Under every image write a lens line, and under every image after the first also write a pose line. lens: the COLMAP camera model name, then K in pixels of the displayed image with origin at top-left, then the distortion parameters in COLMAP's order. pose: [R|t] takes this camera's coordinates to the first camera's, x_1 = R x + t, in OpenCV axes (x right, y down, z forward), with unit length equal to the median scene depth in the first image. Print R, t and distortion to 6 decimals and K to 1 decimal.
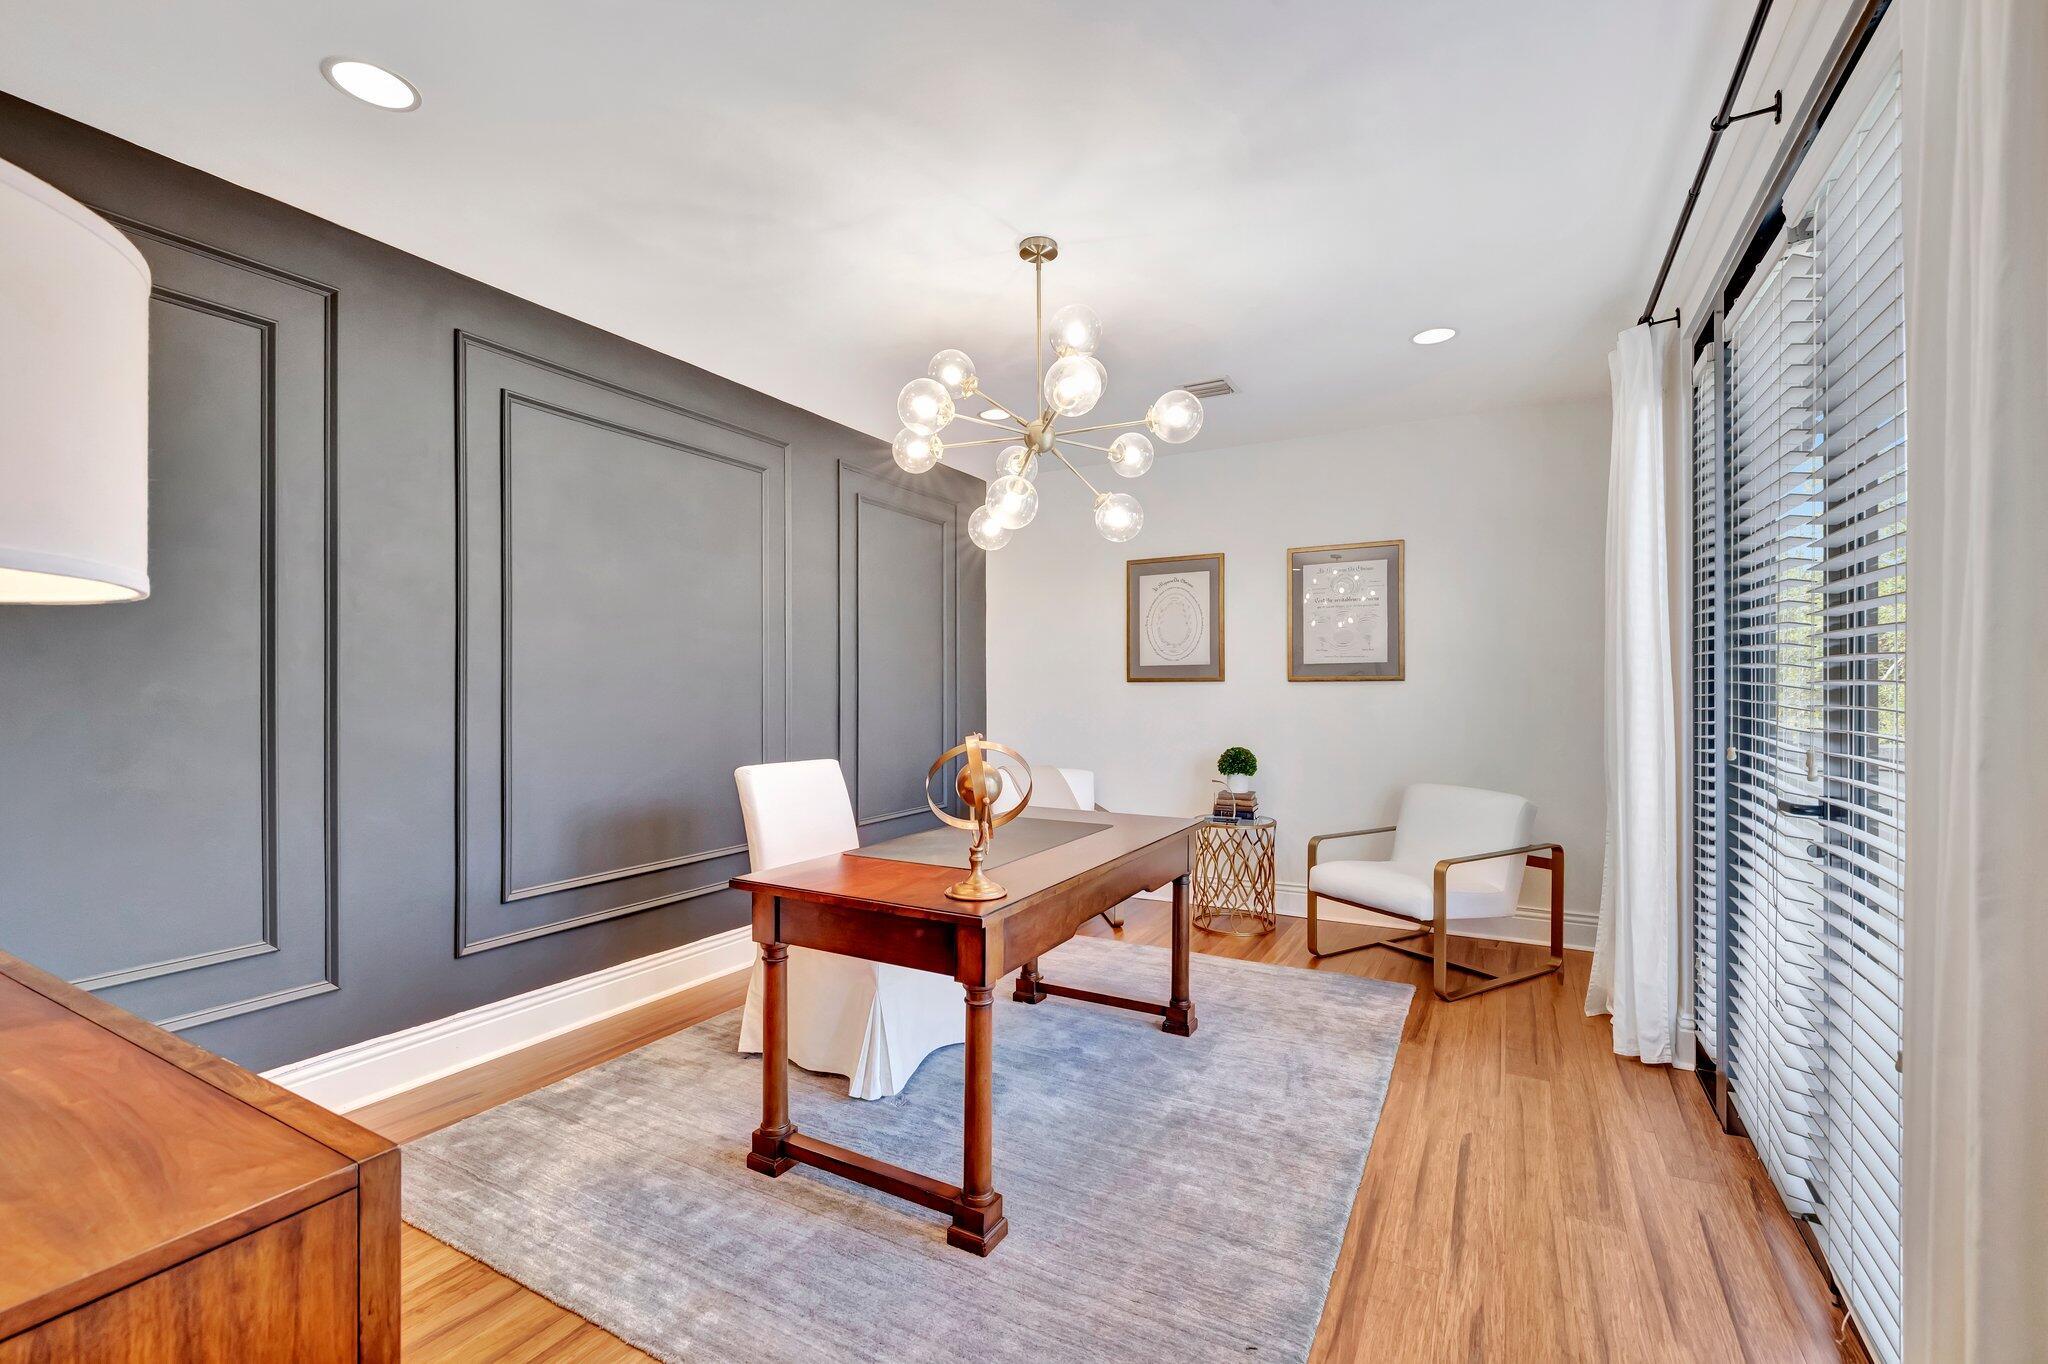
lens RADIAL K [[865.7, 0, 1030.8], [0, 865.7, 683.2], [0, 0, 1]] dist [0.000150, 0.000050]
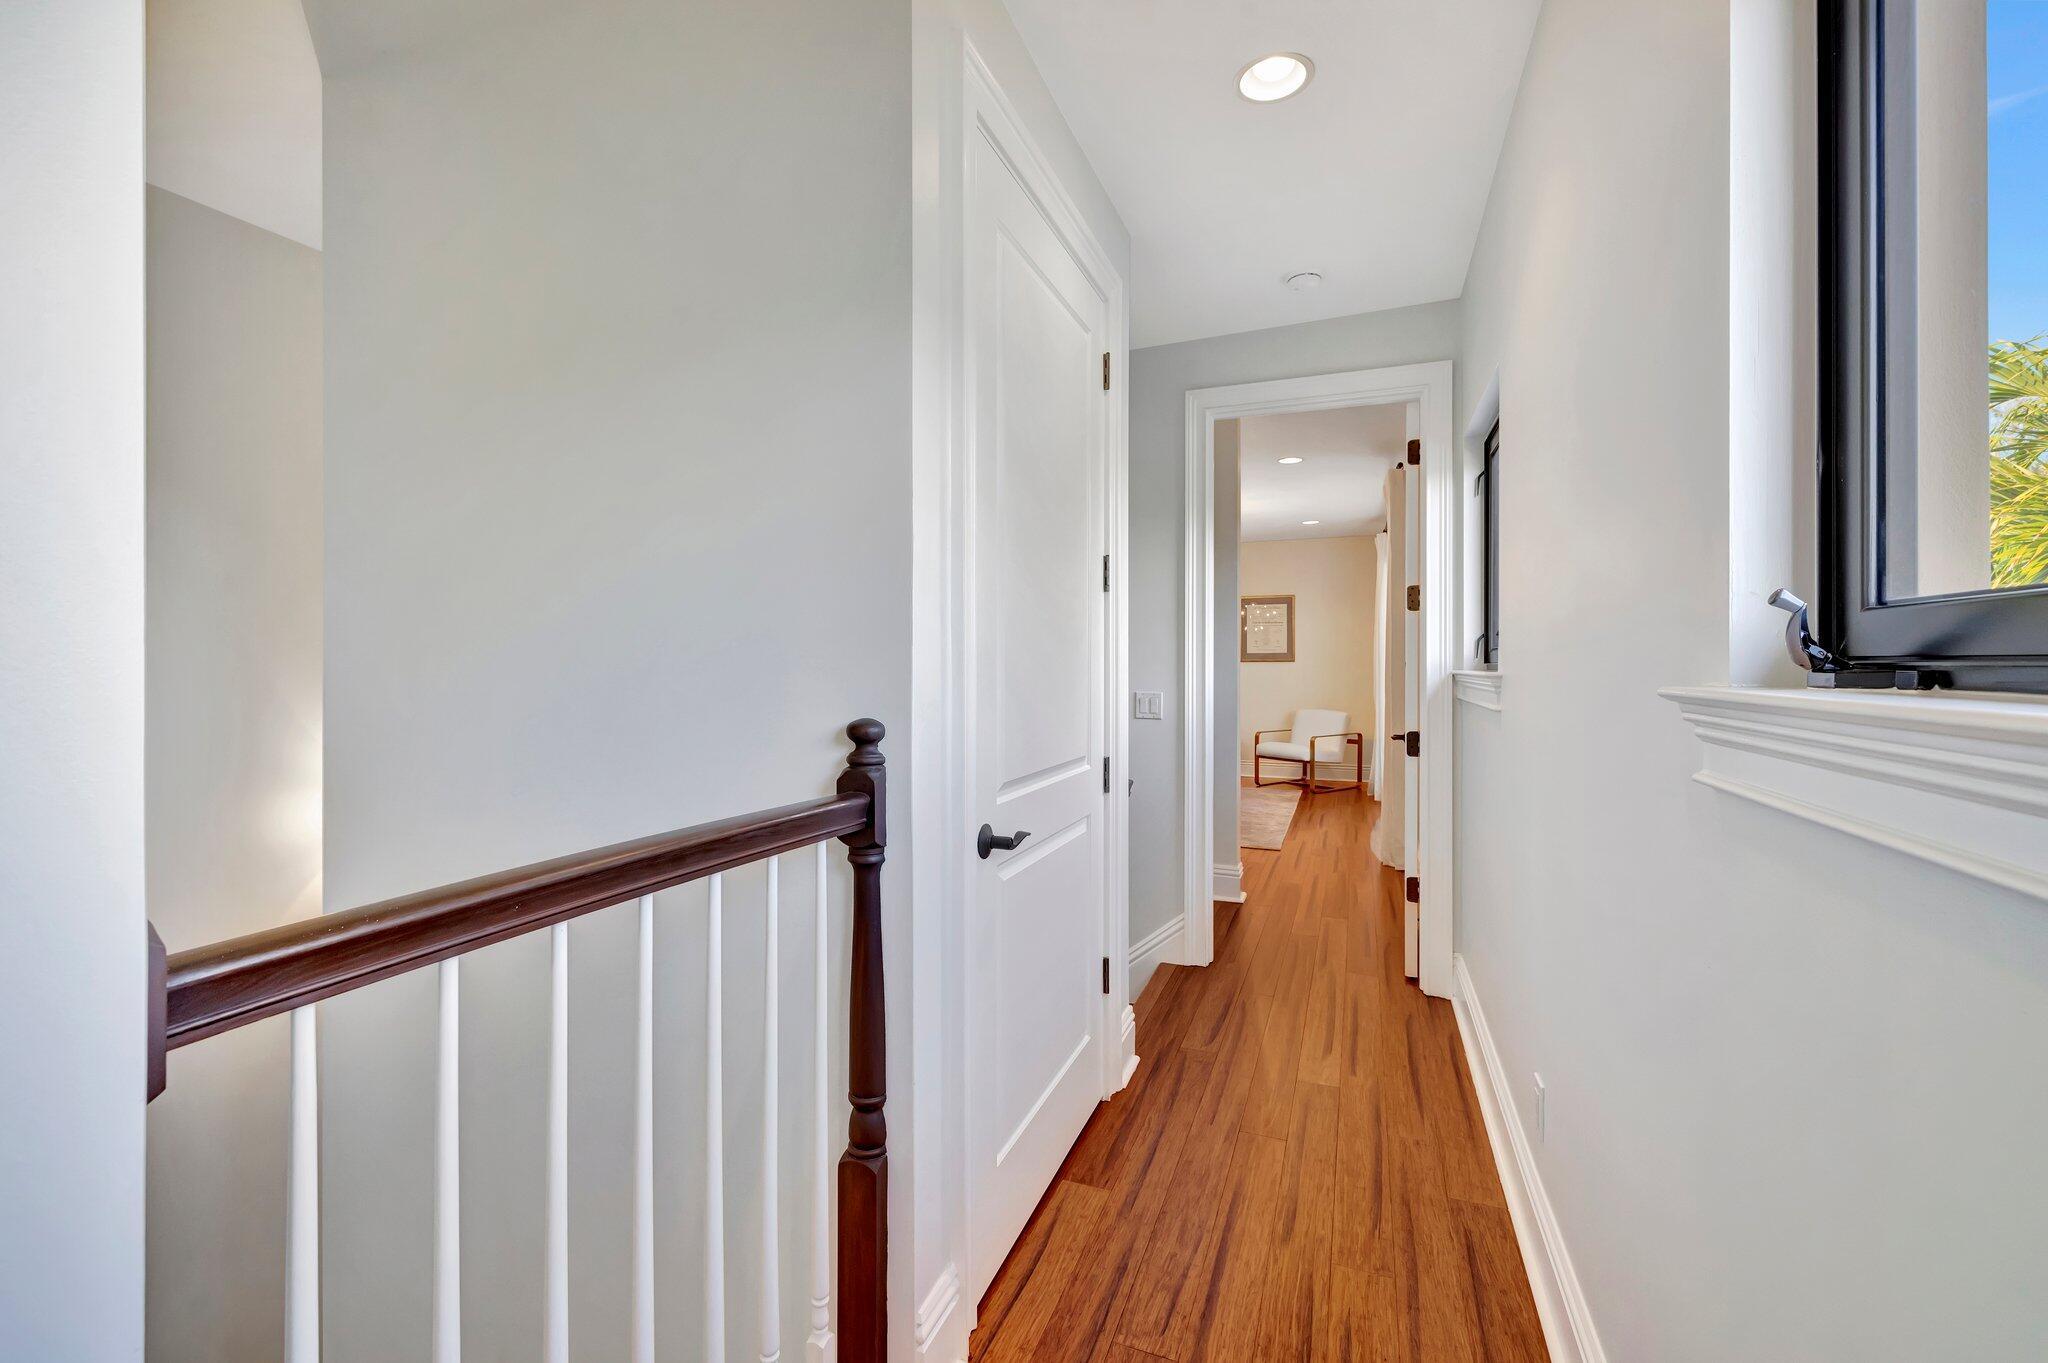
lens RADIAL K [[865.7, 0, 1021.5], [0, 865.7, 679.4], [0, 0, 1]] dist [0.000150, 0.000050]
pose [[0.989251, 0.000393, 0.146225, -0.602614], [-0.001176, 0.999985, 0.005267, 0.033356], [-0.146220, -0.005382, 0.989237, -1.117723]]
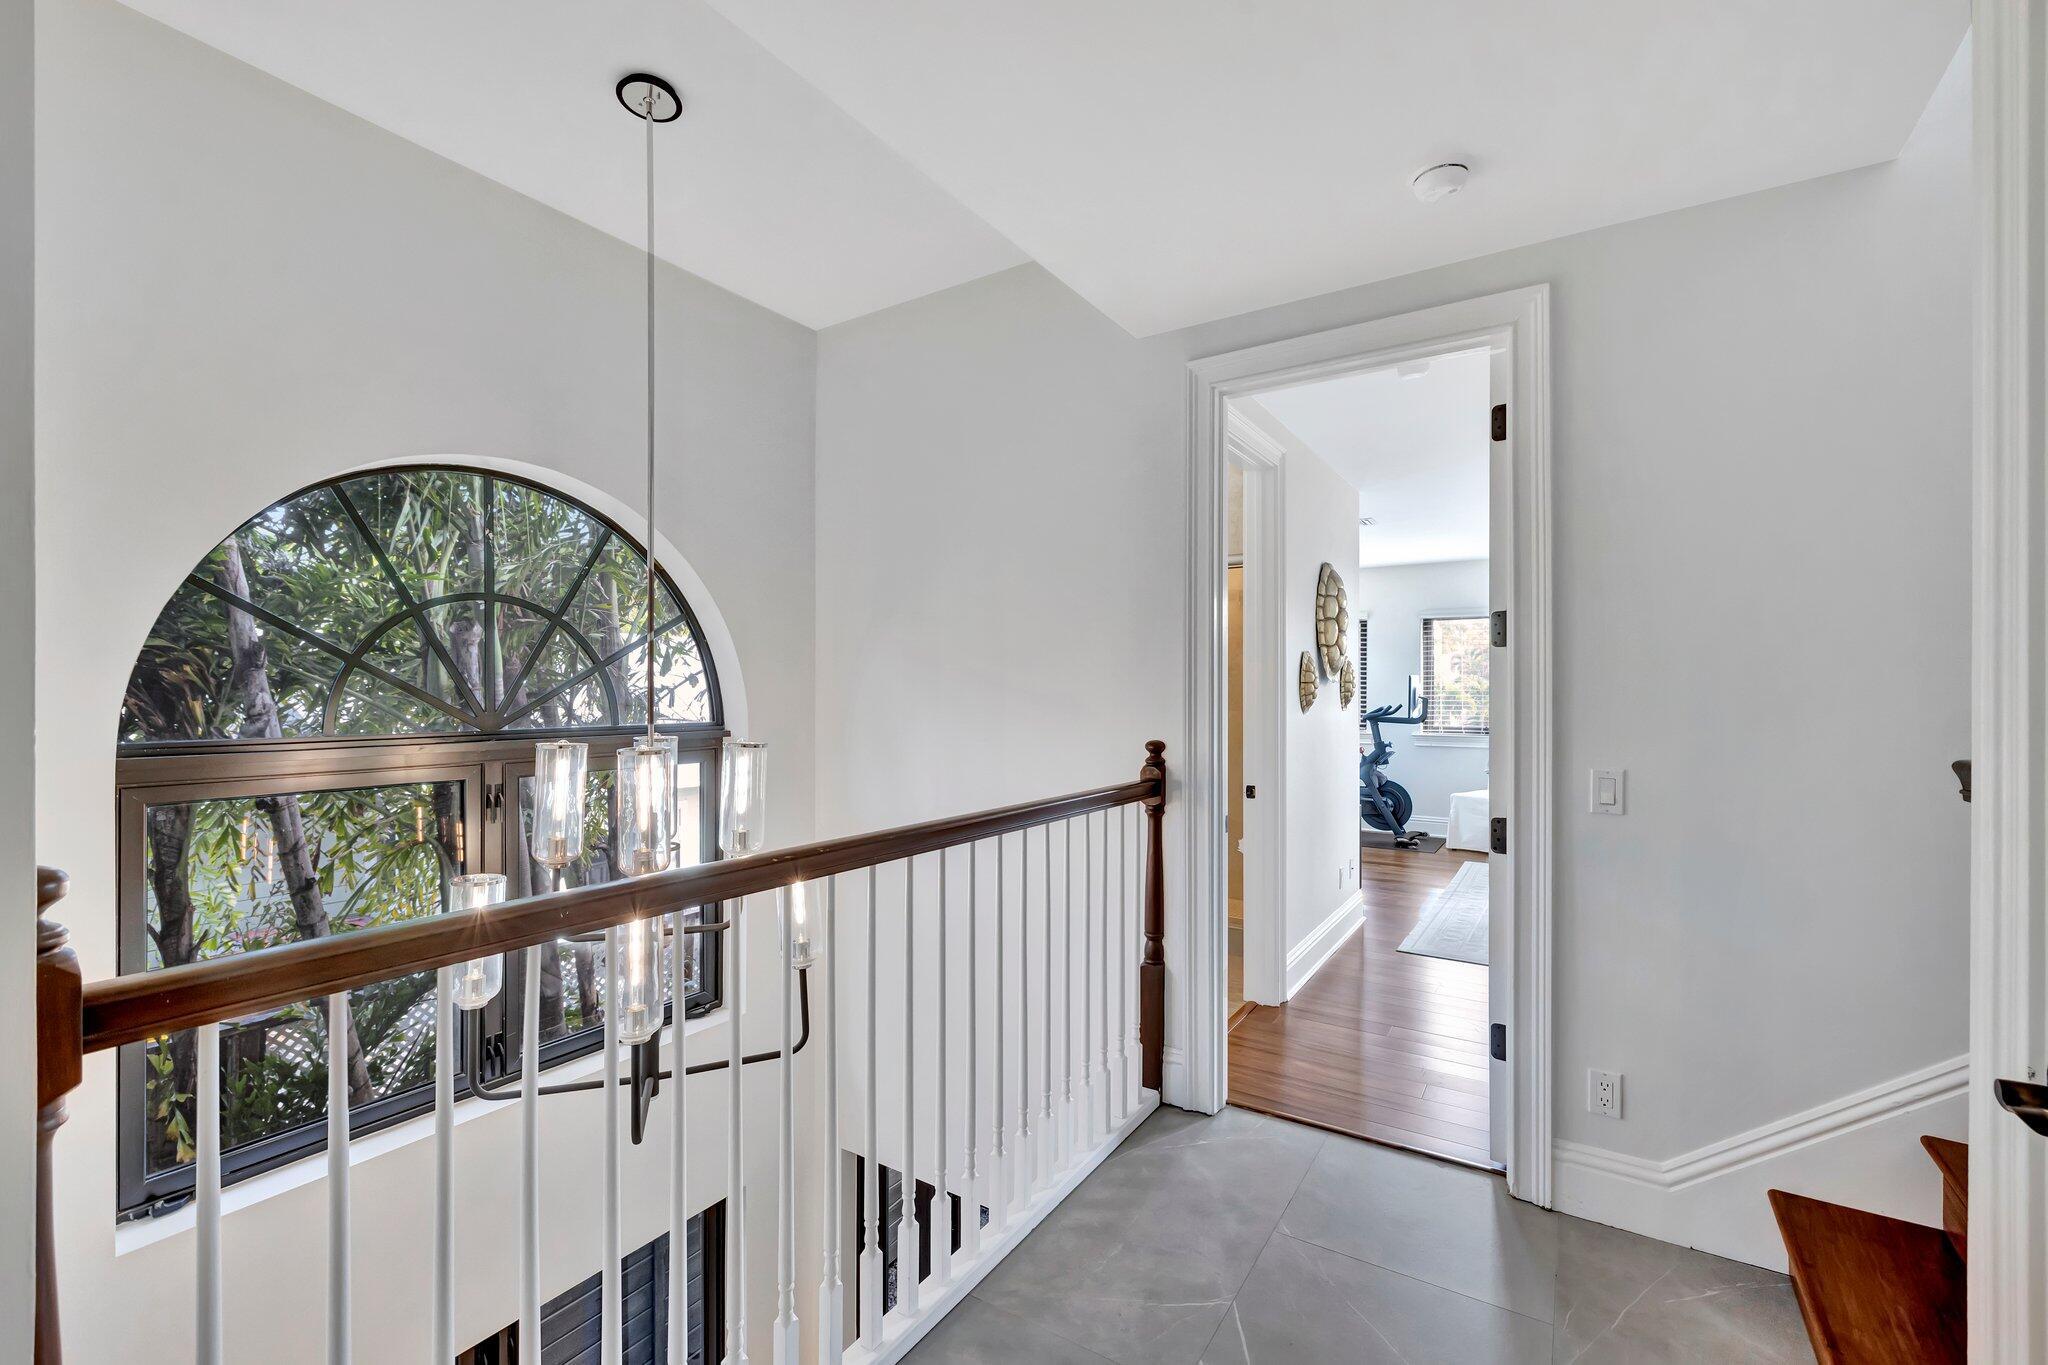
lens RADIAL K [[865.7, 0, 1024.0], [0, 865.7, 678.4], [0, 0, 1]] dist [0.000150, 0.000050]
pose [[0.998294, 0.005930, -0.058079, -1.195068], [-0.005498, 0.999956, 0.007604, -0.240021], [0.058121, -0.007272, 0.998283, -3.717544]]
